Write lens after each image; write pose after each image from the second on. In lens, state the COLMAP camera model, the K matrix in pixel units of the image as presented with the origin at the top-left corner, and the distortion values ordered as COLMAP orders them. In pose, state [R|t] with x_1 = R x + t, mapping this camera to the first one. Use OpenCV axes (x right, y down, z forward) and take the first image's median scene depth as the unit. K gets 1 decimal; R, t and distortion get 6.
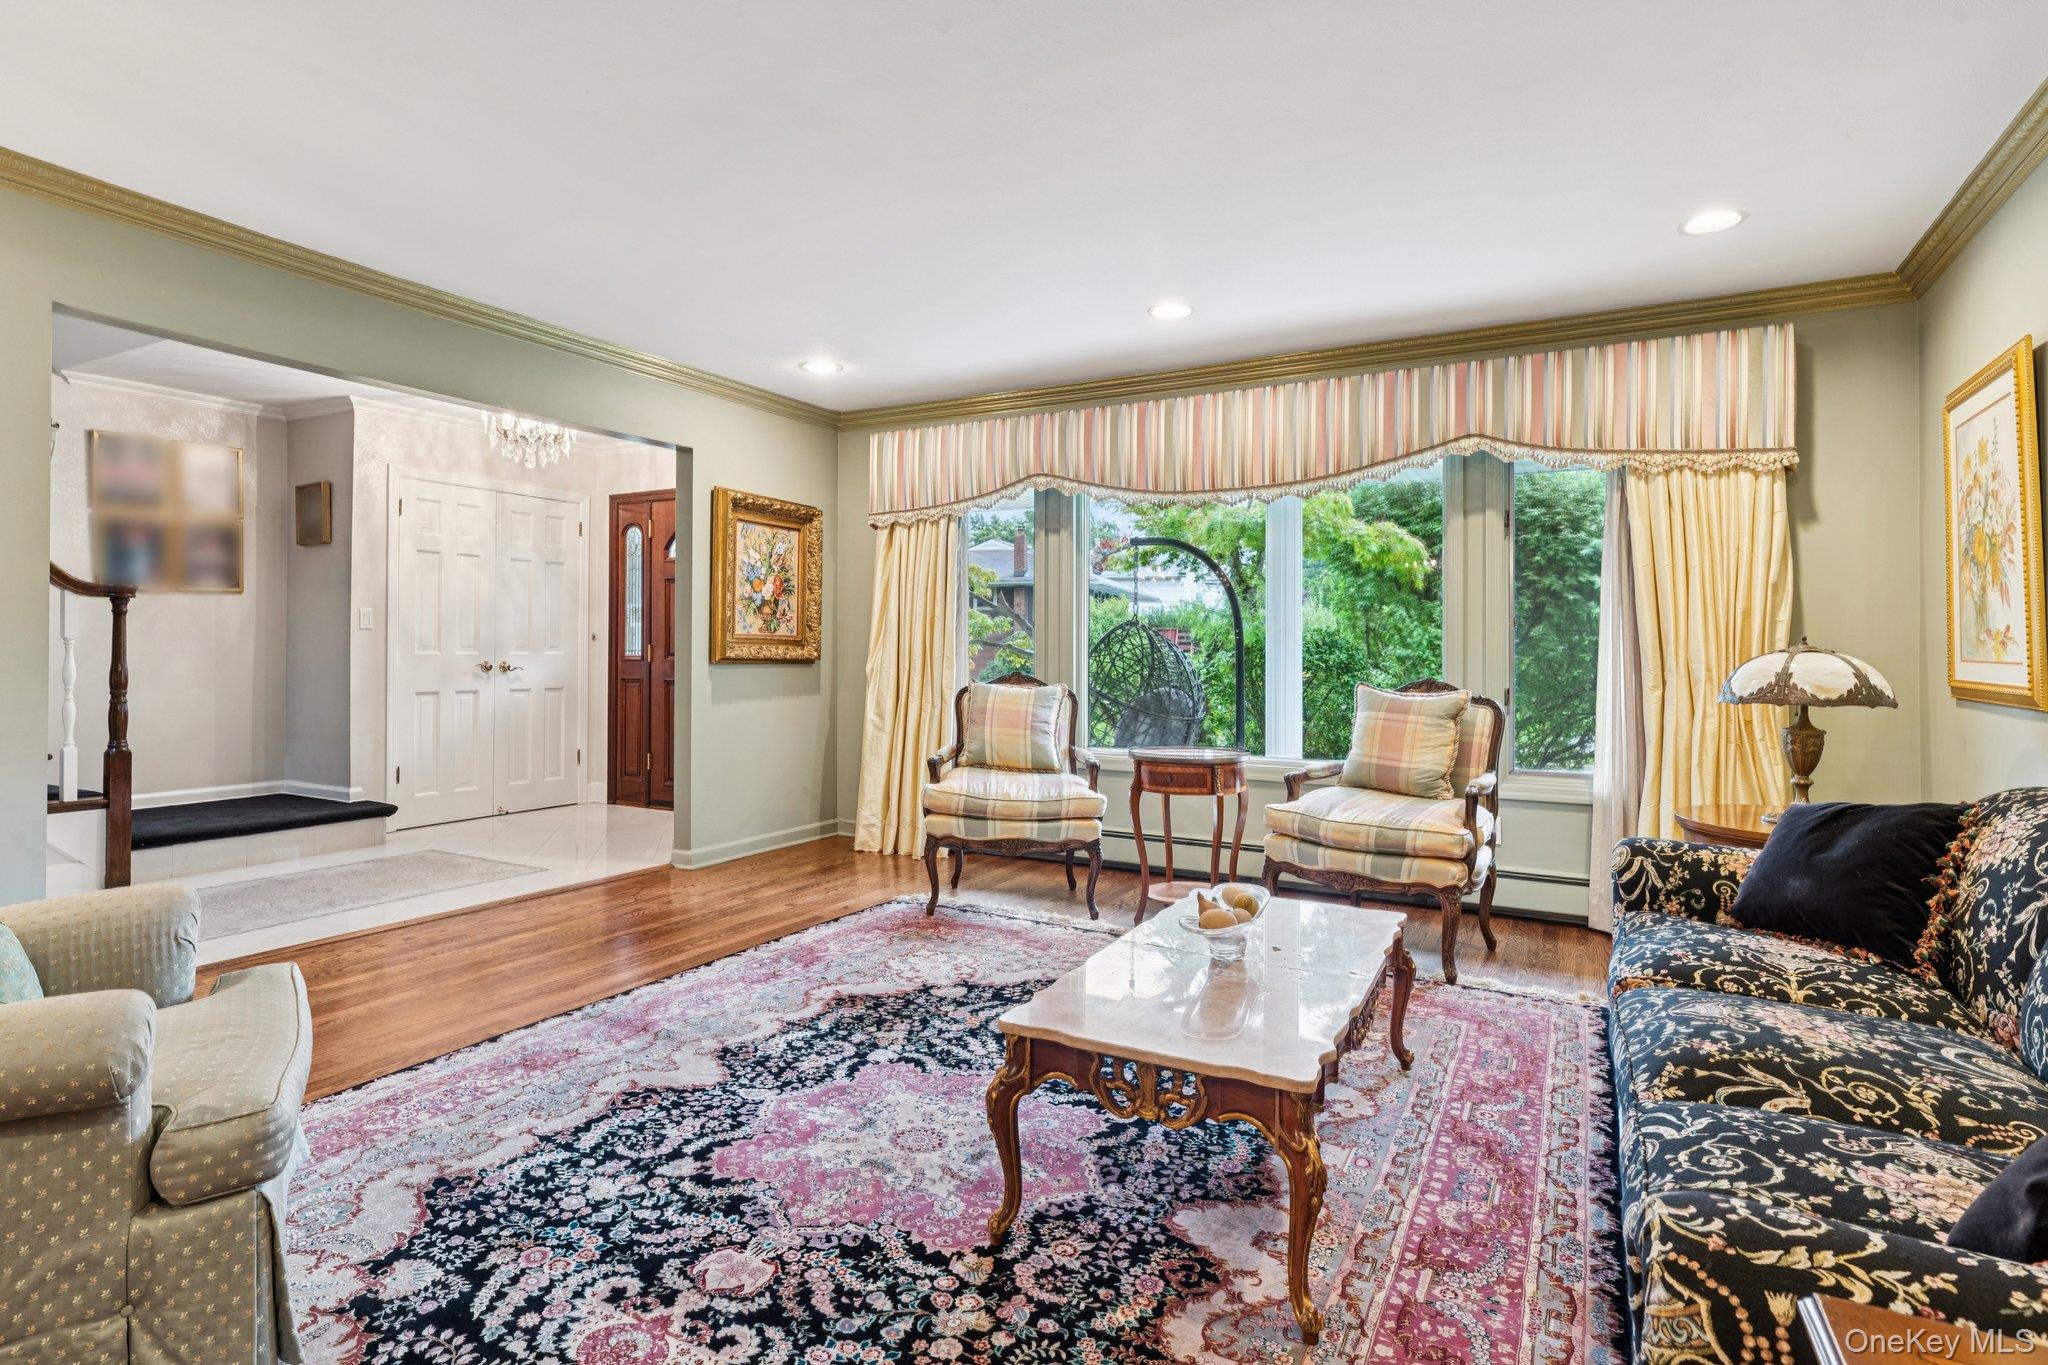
lens RADIAL K [[1041.6, 0, 1027.0], [0, 1041.6, 650.8], [0, 0, 1]] dist [-0.003896, -0.001214]
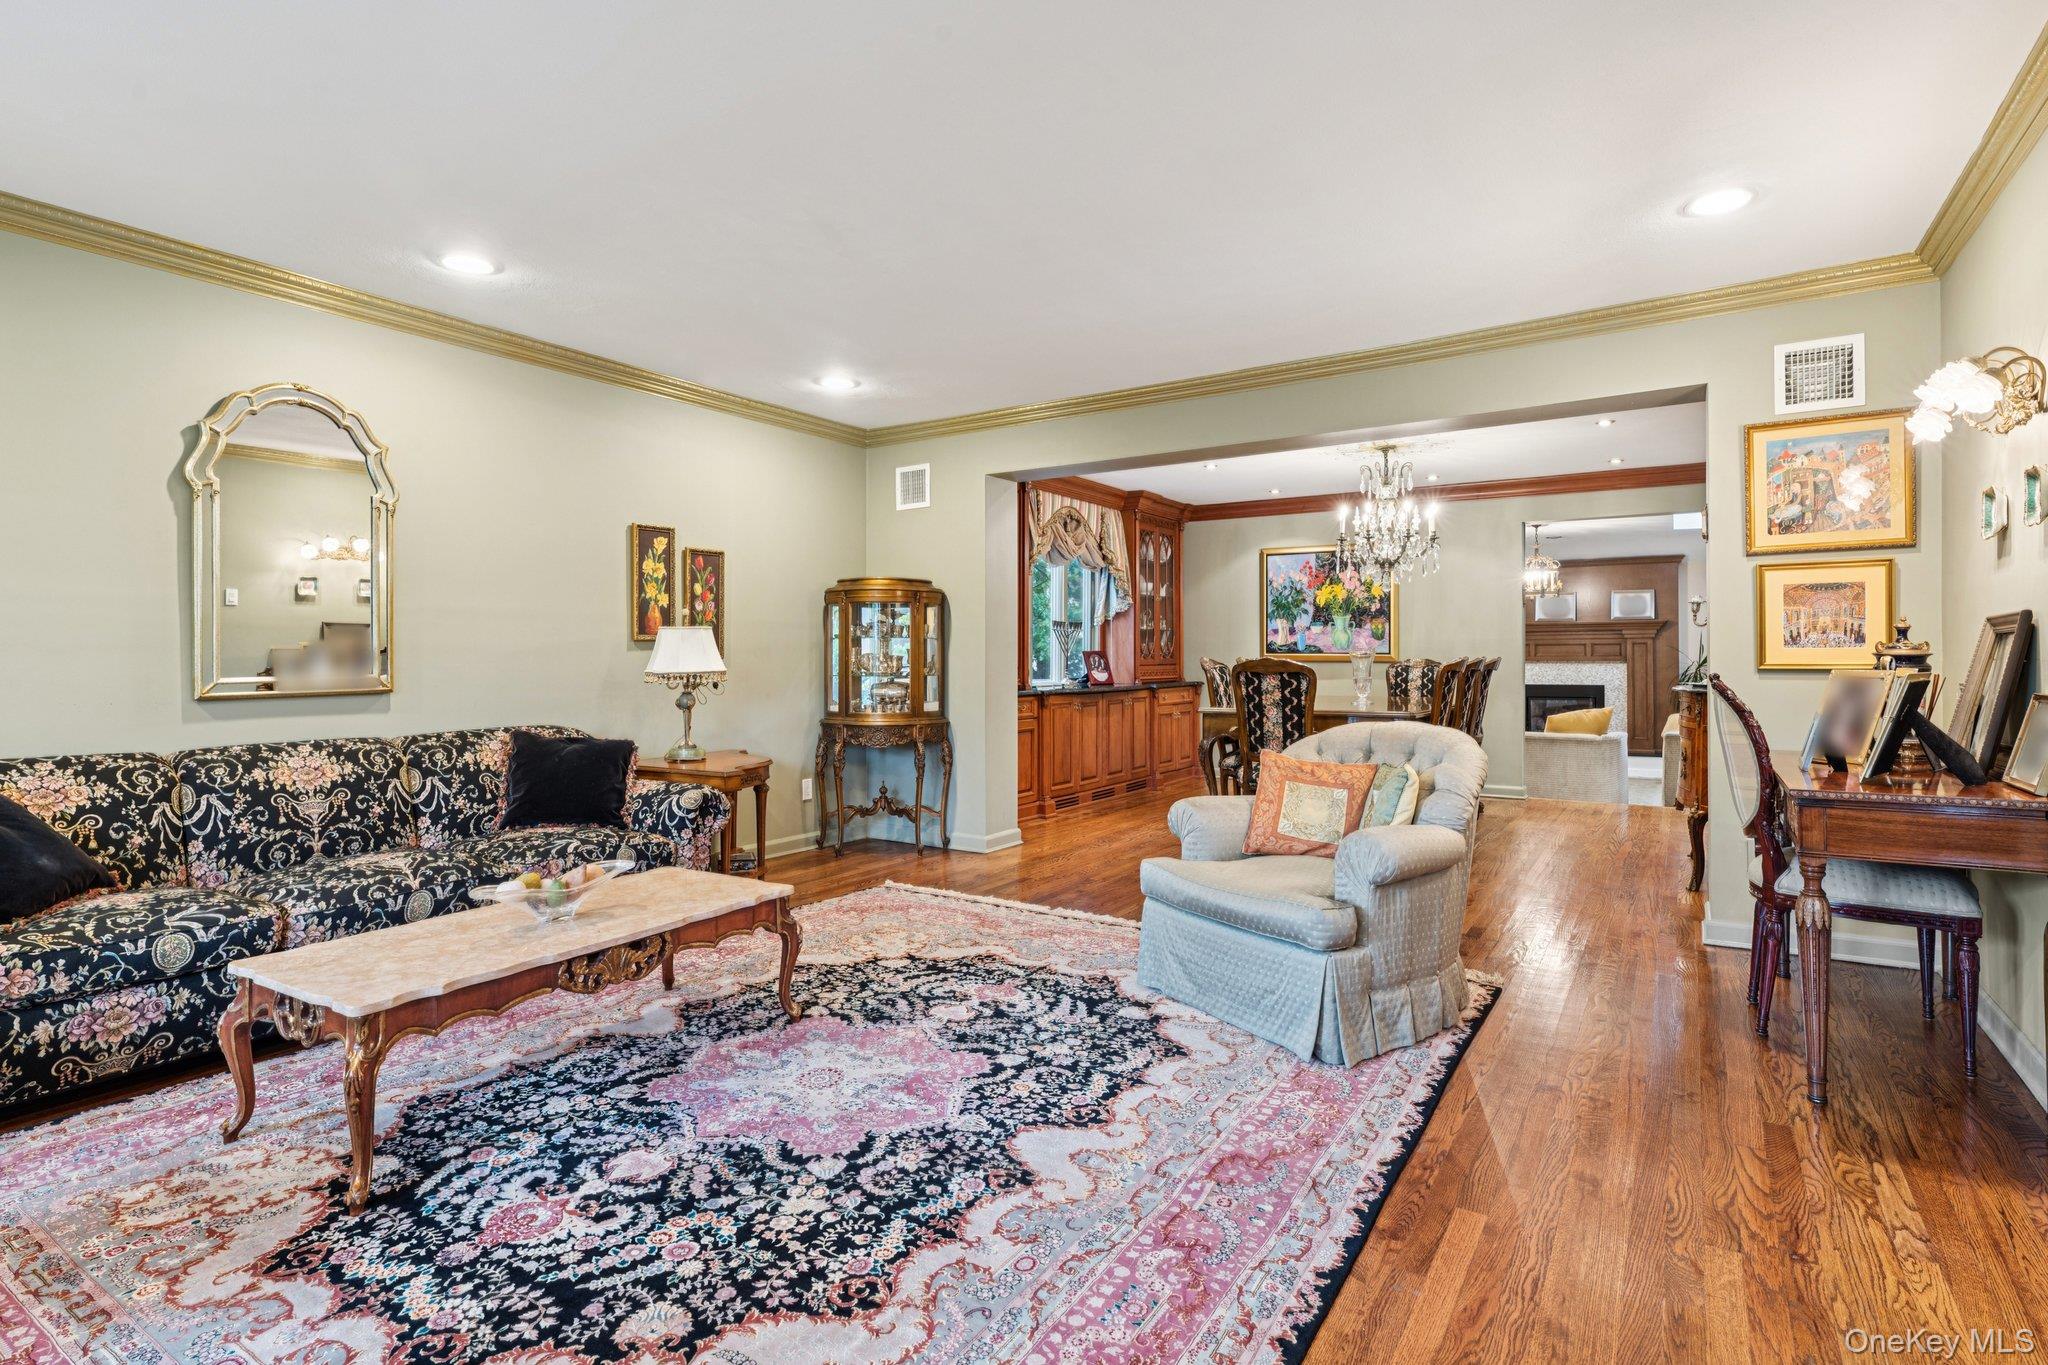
lens RADIAL K [[1015.0, 0, 1023.3], [0, 1015.0, 657.6], [0, 0, 1]] dist [-0.001106, -0.000377]
pose [[-0.997011, -0.006230, 0.077002, -0.418781], [-0.006151, 0.999980, 0.001263, -0.003180], [-0.077008, 0.000786, -0.997030, 2.130323]]
